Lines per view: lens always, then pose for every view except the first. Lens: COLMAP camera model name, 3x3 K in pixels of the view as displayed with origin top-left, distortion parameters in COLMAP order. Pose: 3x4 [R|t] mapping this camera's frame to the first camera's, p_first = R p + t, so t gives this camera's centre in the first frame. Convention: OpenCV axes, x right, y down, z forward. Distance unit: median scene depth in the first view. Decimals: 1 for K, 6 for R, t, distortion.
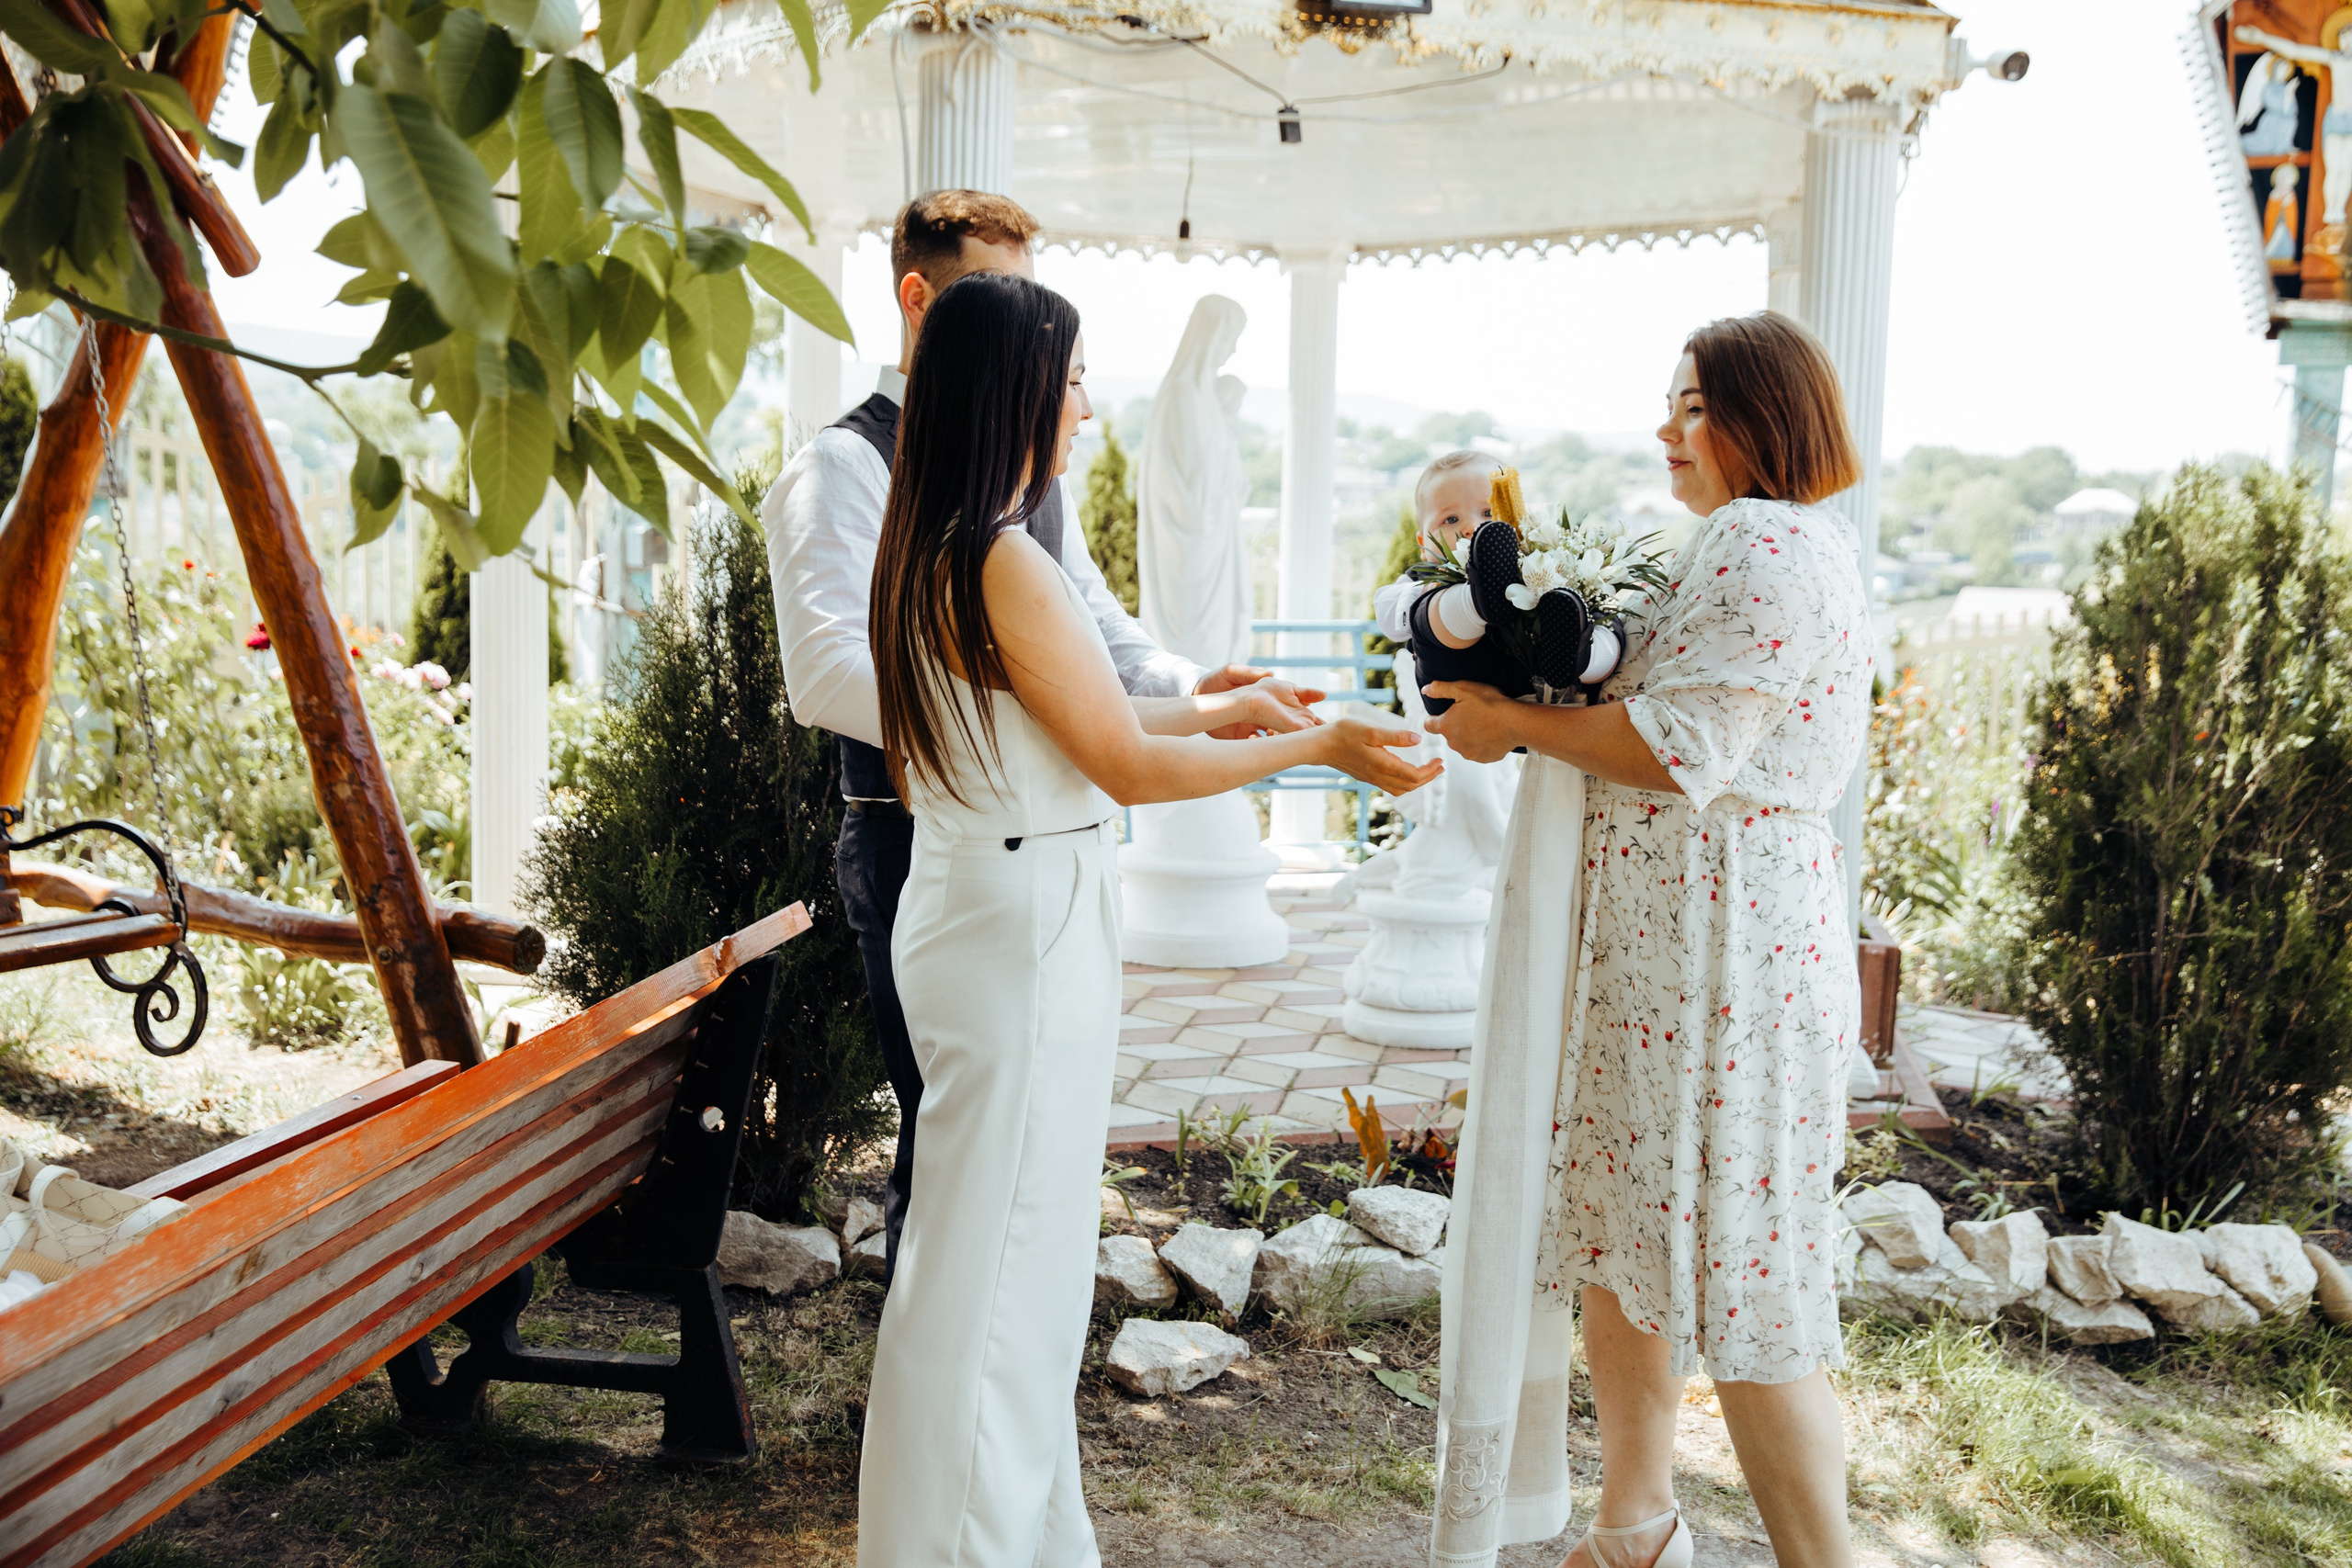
lens RADIAL K [[2306.7, 0, 1185.9], [0, 2306.7, 789.3], [0, 0, 1]] dist [-0.023048, 0.116372]
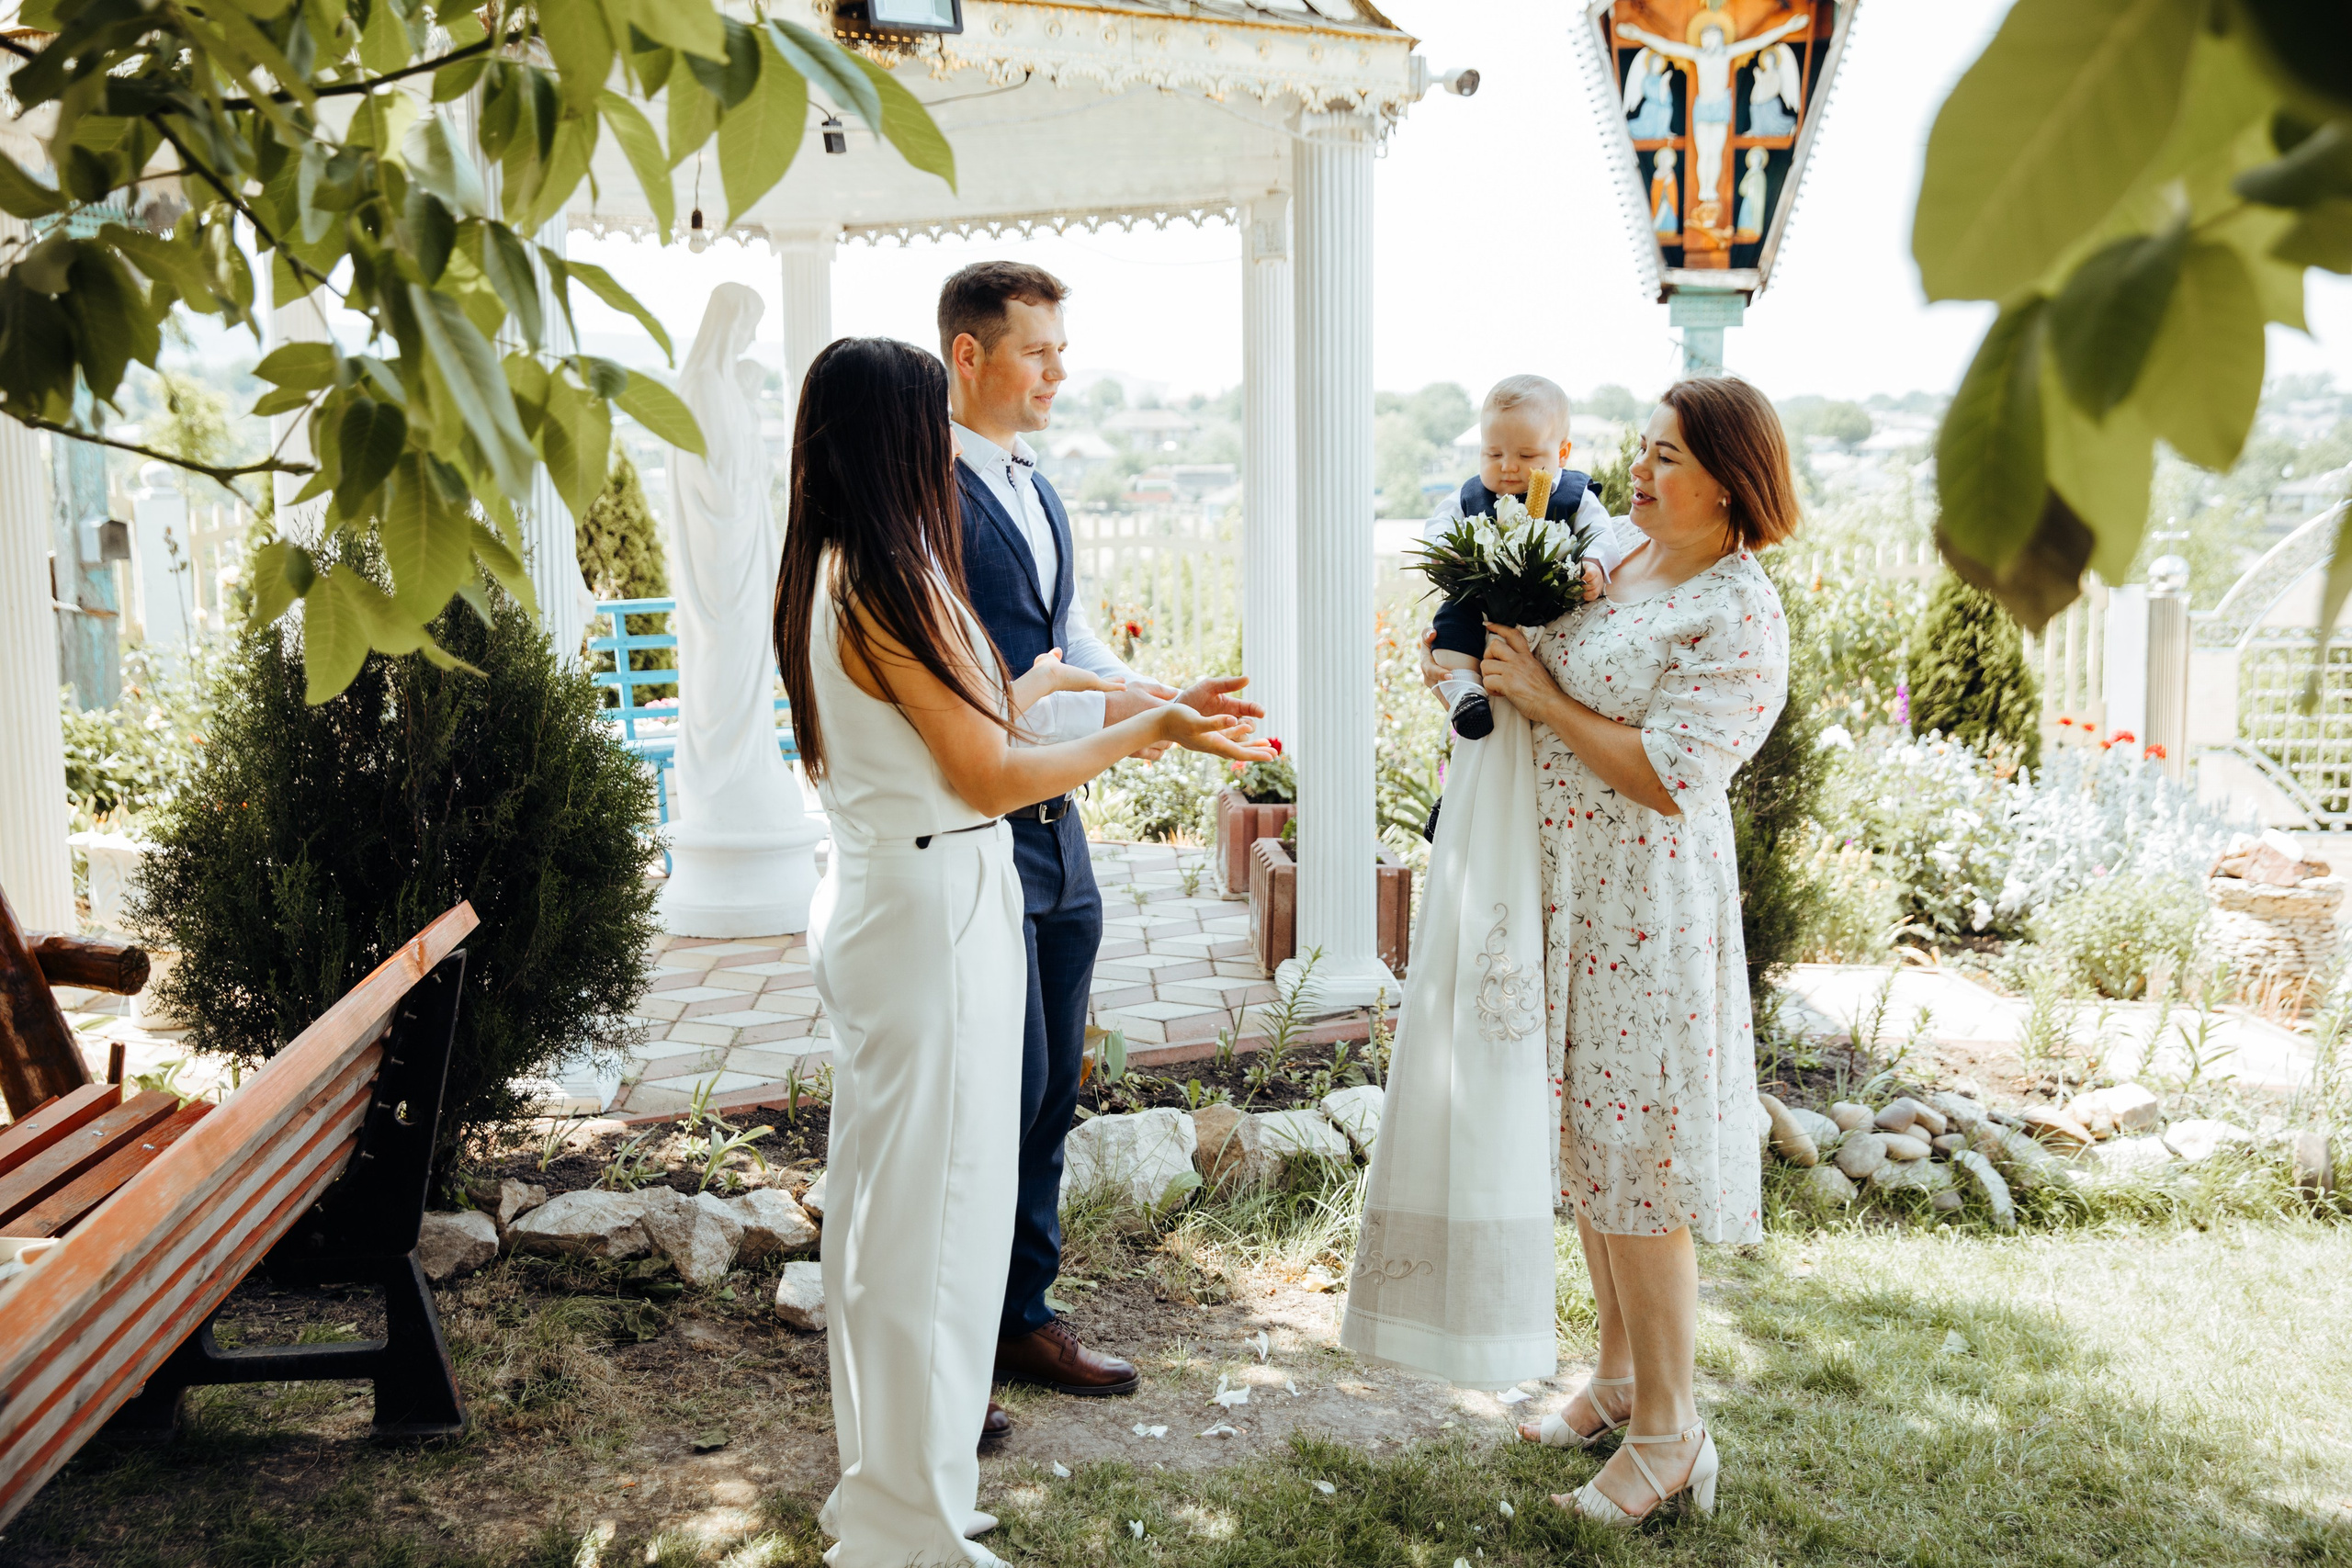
lens RADIAL K [[2306.7, 0, 1185.9], [0, 2306.7, 789.3], [0, 0, 1]] dist [-0.023048, 0.116372]
pose [[0.970127, -0.062928, 0.234293, -0.068743], [0.057912, 0.997922, 0.028234, -0.009773], [-0.235583, -0.013823, 0.971756, -0.075988]]
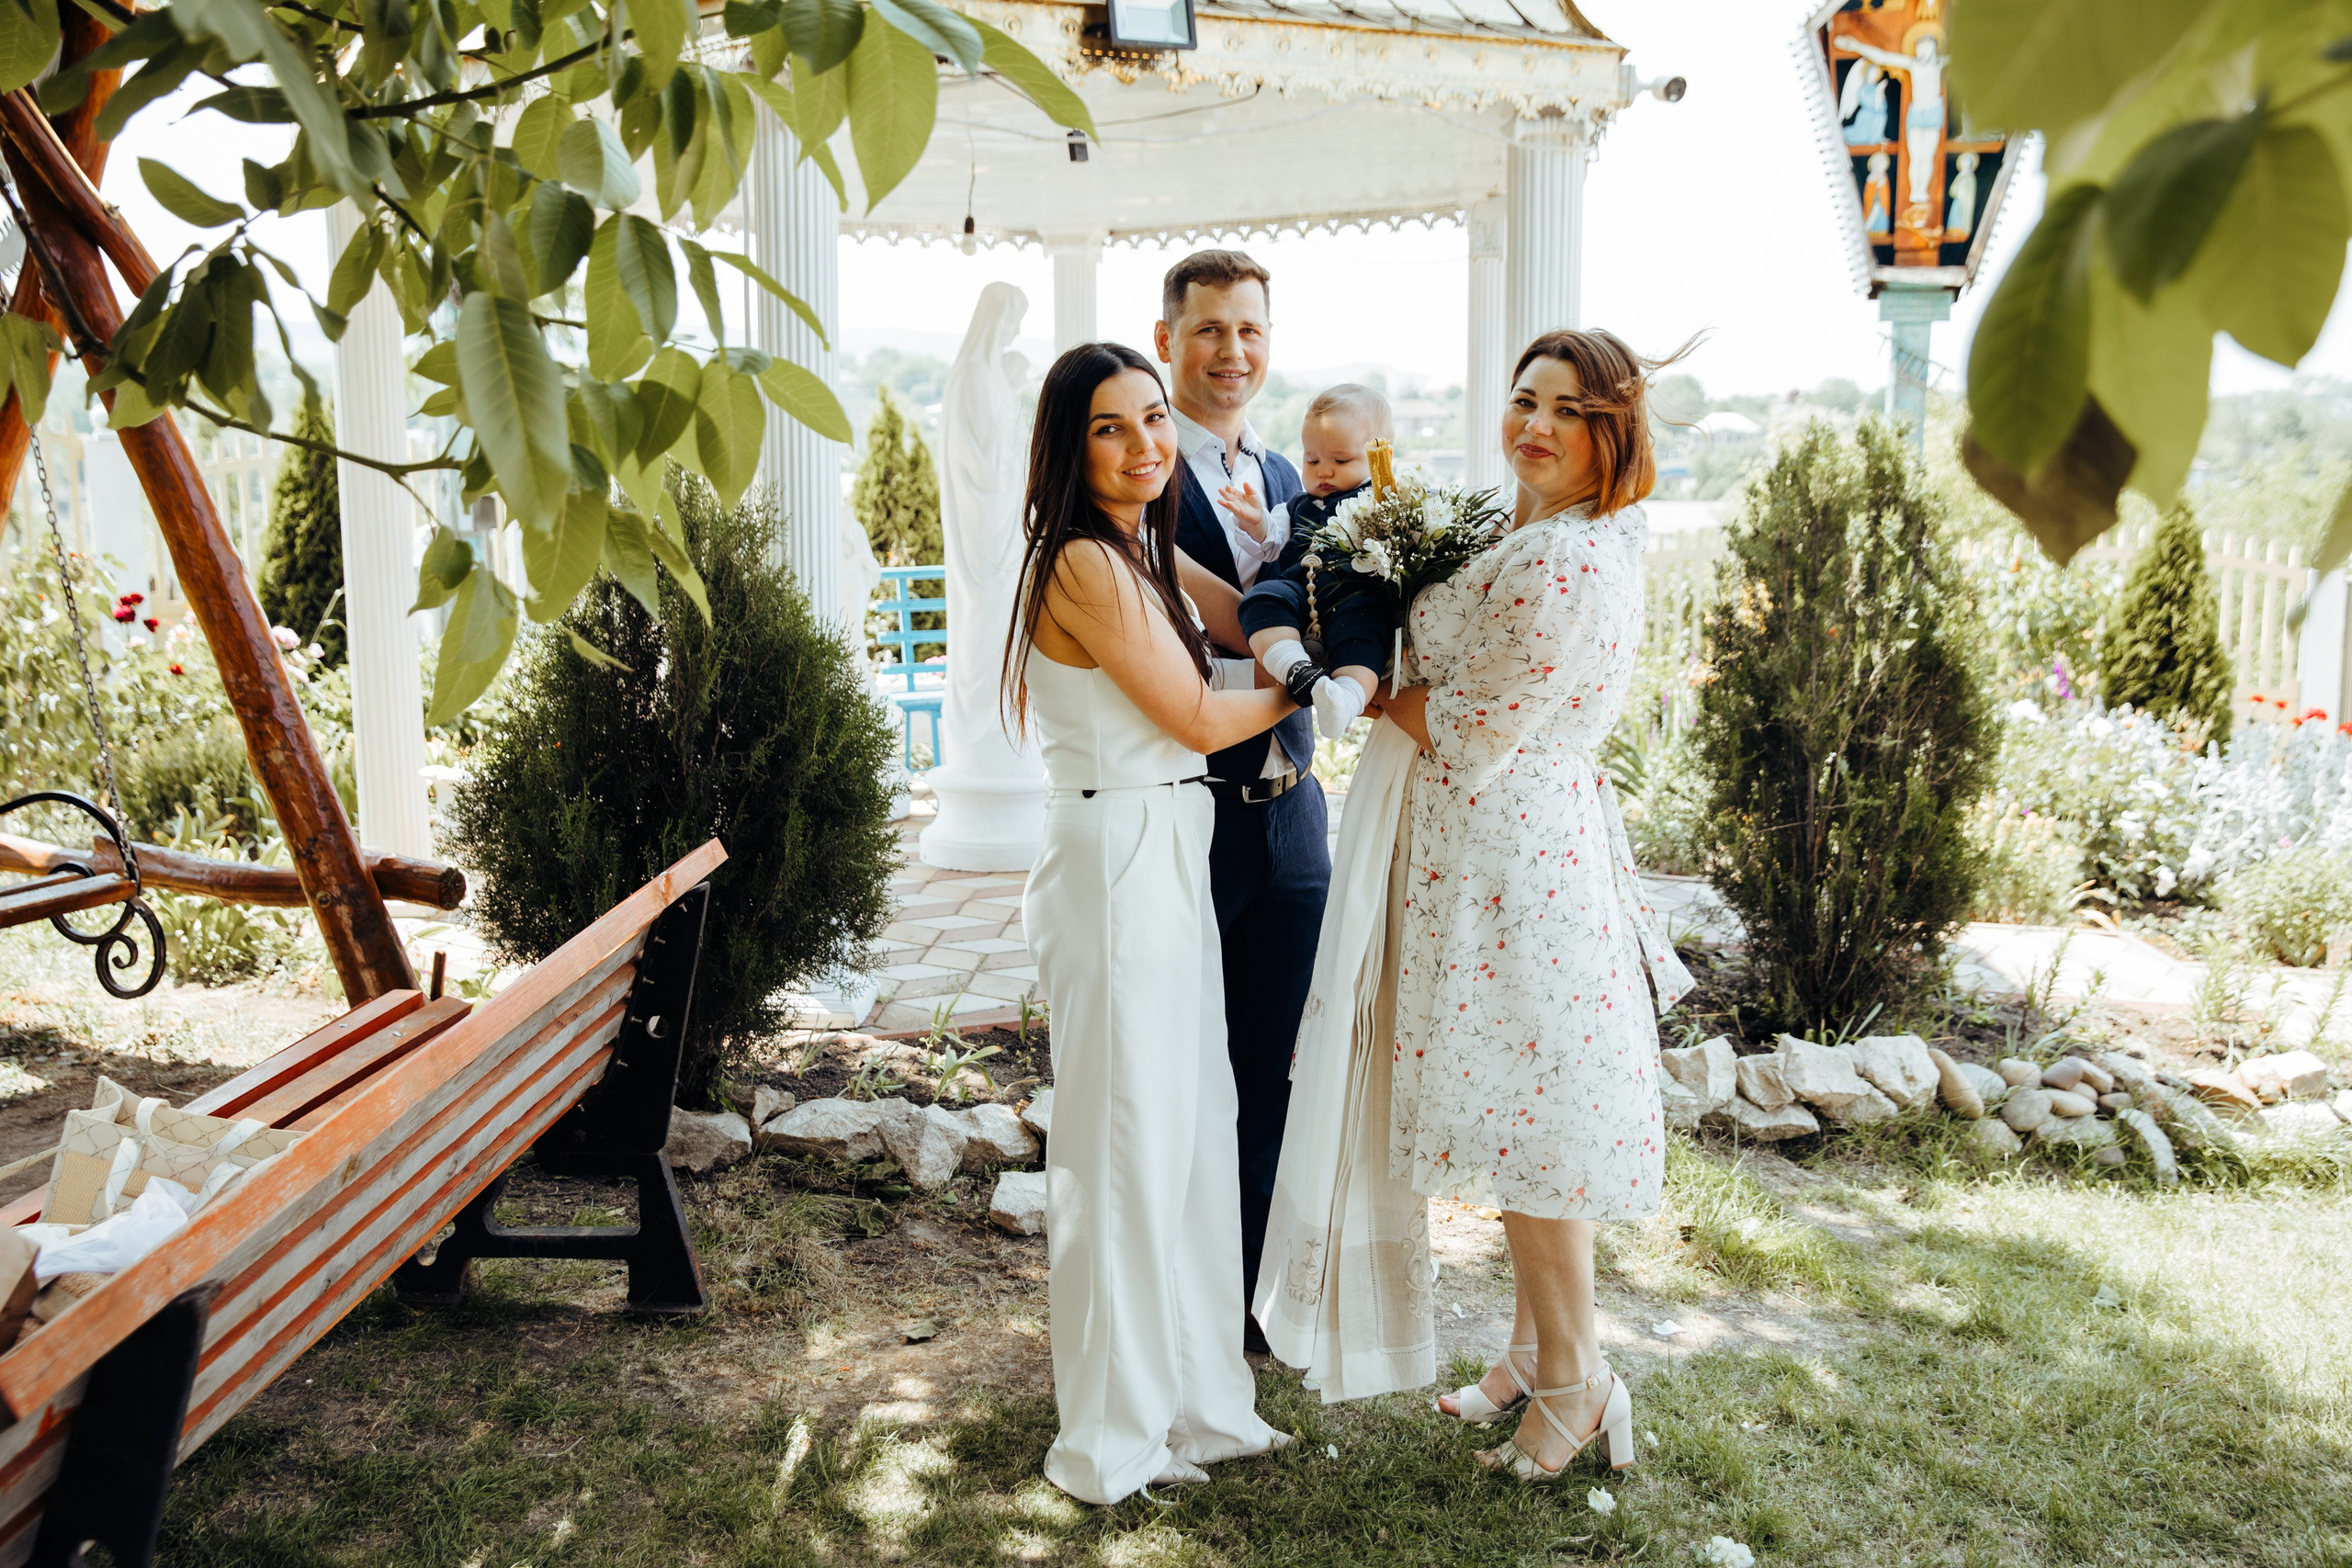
lens RADIAL K [[2069.9, 0, 1186.2], [0, 2069.9, 788.3], [0, 0, 1]] dist [-0.054282, 0.111960]
pose [[0.992196, -0.045482, 0.116093, -0.038258], [0.040448, 0.998151, 0.045361, -0.010953], [-0.117941, -0.040311, 0.992202, -0.052109]]
